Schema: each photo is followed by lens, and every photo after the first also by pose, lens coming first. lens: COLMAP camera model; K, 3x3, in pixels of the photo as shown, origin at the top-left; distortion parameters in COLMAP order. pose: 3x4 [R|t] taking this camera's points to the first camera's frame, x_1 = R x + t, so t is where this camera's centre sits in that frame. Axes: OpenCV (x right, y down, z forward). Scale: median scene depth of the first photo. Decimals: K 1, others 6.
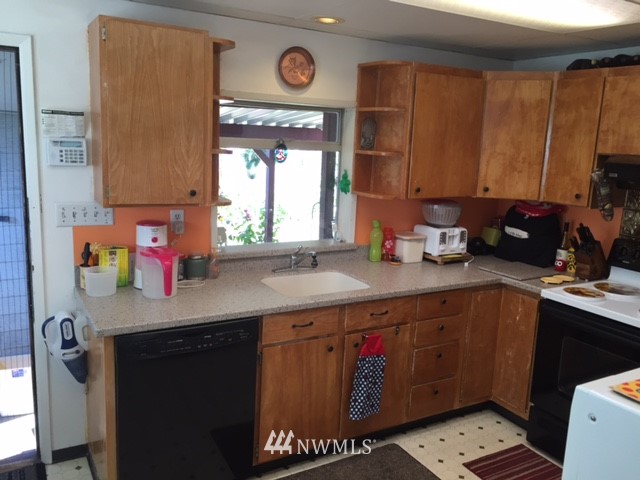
lens RADIAL K [[539.7, 0, 321.4], [0, 539.7, 237.5], [0, 0, 1]] dist [0.074198, -0.068458]
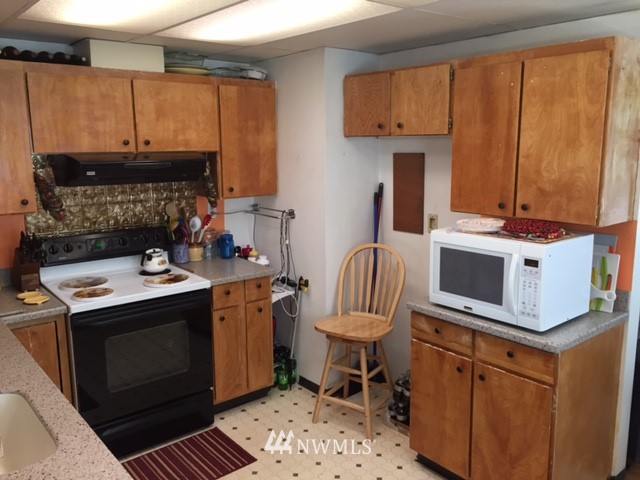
lens RADIAL K [[539.7, 0, 316.9], [0, 539.7, 239.2], [0, 0, 1]] dist [0.074198, -0.068458]
pose [[-0.142365, -0.217587, 0.965602, -0.457163], [0.181102, 0.953345, 0.241526, -0.140772], [-0.973105, 0.209258, -0.096318, 0.601482]]
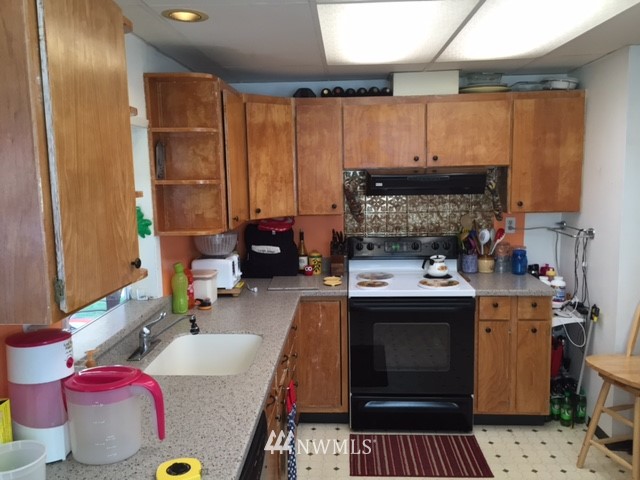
lens RADIAL K [[539.7, 0, 323.2], [0, 539.7, 239.8], [0, 0, 1]] dist [0.074198, -0.068458]
pose [[0.546673, -0.163682, 0.821192, -0.470216], [0.194082, 0.978770, 0.065889, -0.081820], [-0.814543, 0.123359, 0.566835, 0.360703]]
